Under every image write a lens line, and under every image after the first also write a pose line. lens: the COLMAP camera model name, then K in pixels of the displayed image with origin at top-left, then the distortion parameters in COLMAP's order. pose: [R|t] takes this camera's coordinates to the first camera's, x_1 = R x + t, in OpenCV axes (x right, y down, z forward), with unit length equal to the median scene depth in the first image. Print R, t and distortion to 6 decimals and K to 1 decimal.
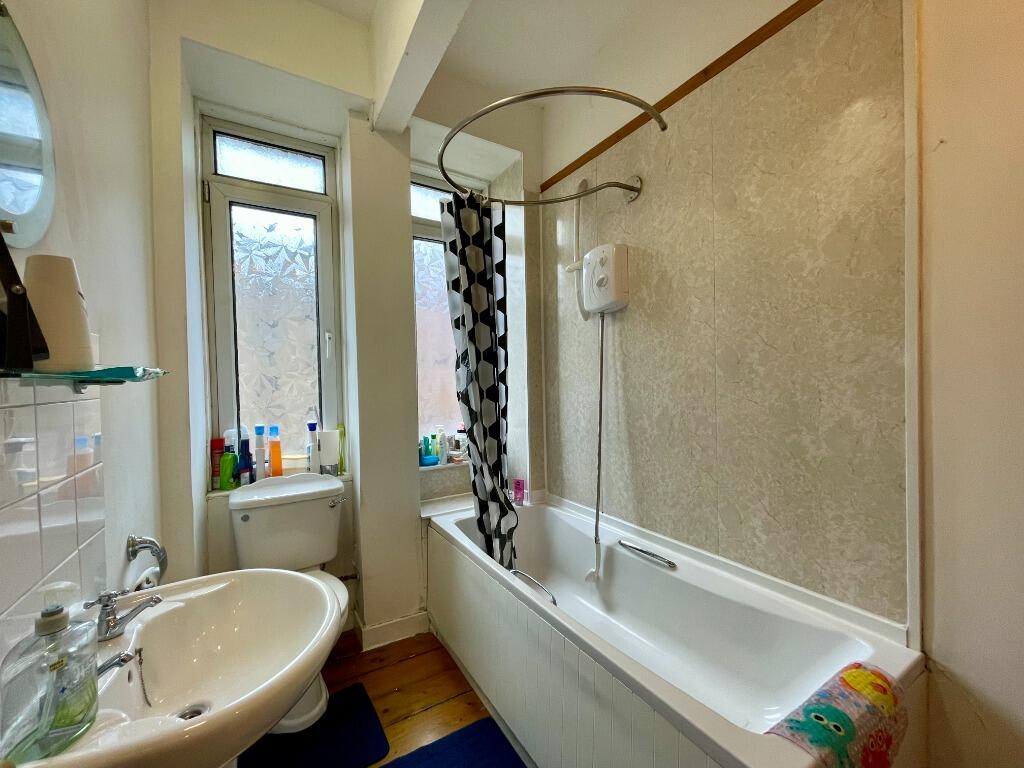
lens RADIAL K [[418.8, 0, 514.4], [0, 418.8, 384.5], [0, 0, 1]] dist [0.000645, 0.000156]
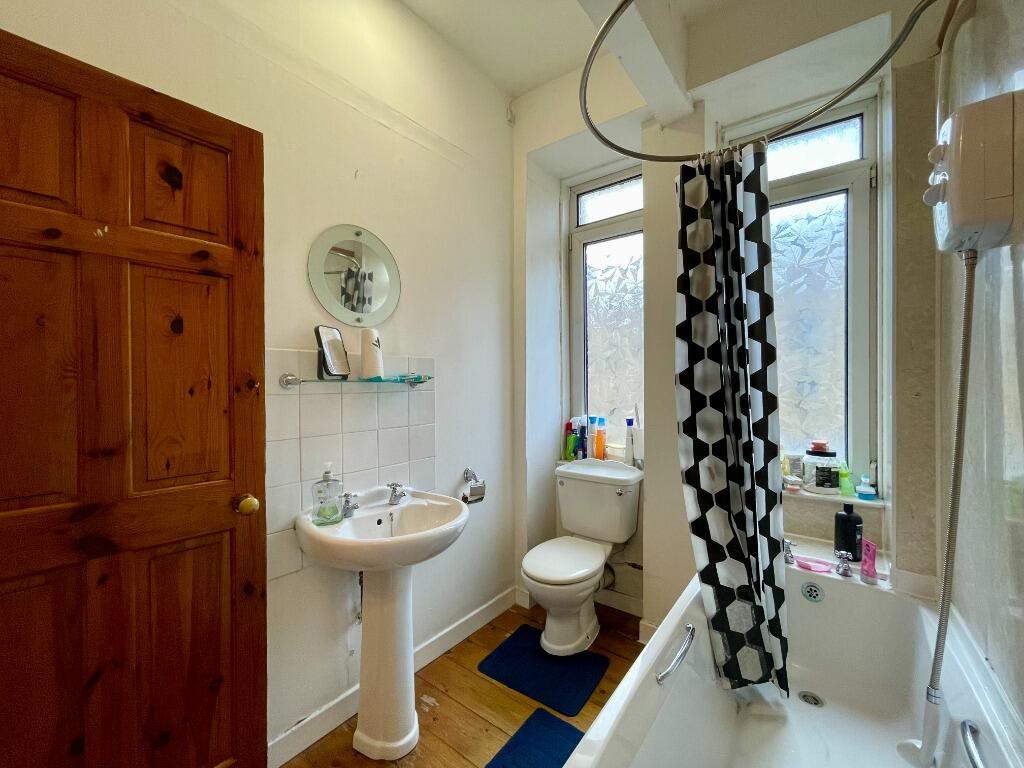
lens RADIAL K [[418.8, 0, 514.4], [0, 418.8, 384.5], [0, 0, 1]] dist [0.000645, 0.000156]
pose [[0.376944, 0.022365, -0.925966, 0.460366], [-0.019536, 0.999678, 0.016193, -0.012227], [0.926030, 0.011986, 0.377260, 0.305759]]
